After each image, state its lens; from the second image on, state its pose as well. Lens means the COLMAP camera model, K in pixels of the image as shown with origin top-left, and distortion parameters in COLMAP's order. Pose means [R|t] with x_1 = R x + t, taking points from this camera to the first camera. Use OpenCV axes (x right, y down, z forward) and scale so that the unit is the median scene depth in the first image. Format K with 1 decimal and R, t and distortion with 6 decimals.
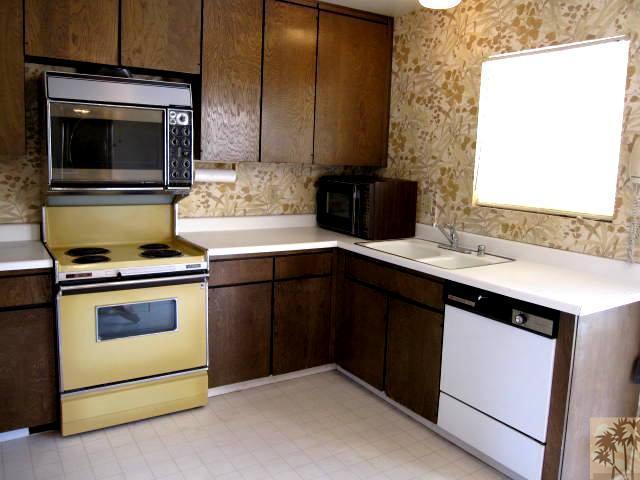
lens RADIAL K [[538.3, 0, 320.9], [0, 538.3, 224.1], [0, 0, 1]] dist [-0.045457, 0.003487]
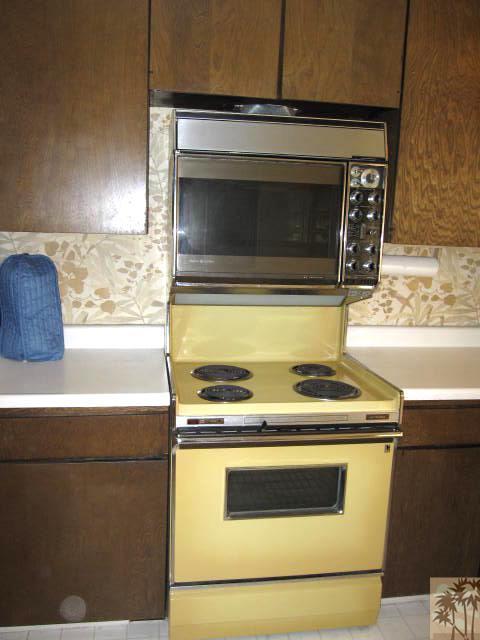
lens RADIAL K [[538.3, 0, 230.2], [0, 538.3, 319.2], [0, 0, 1]] dist [-0.045457, 0.003487]
pose [[0.914812, 0.066987, -0.398286, -0.141869], [-0.052217, 0.997490, 0.047831, -0.050331], [0.400490, -0.022959, 0.916013, 0.338516]]
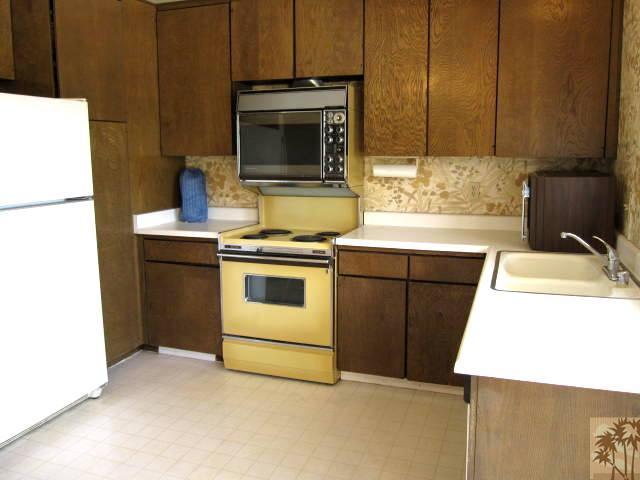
lens RADIAL K [[538.3, 0, 320.9], [0, 538.3, 224.1], [0, 0, 1]] dist [-0.045457, 0.003487]
pose [[0.613281, 0.065242, -0.787166, 0.576419], [-0.072225, 0.997040, 0.026366, -0.007464], [0.786556, 0.040683, 0.616178, 0.296363]]
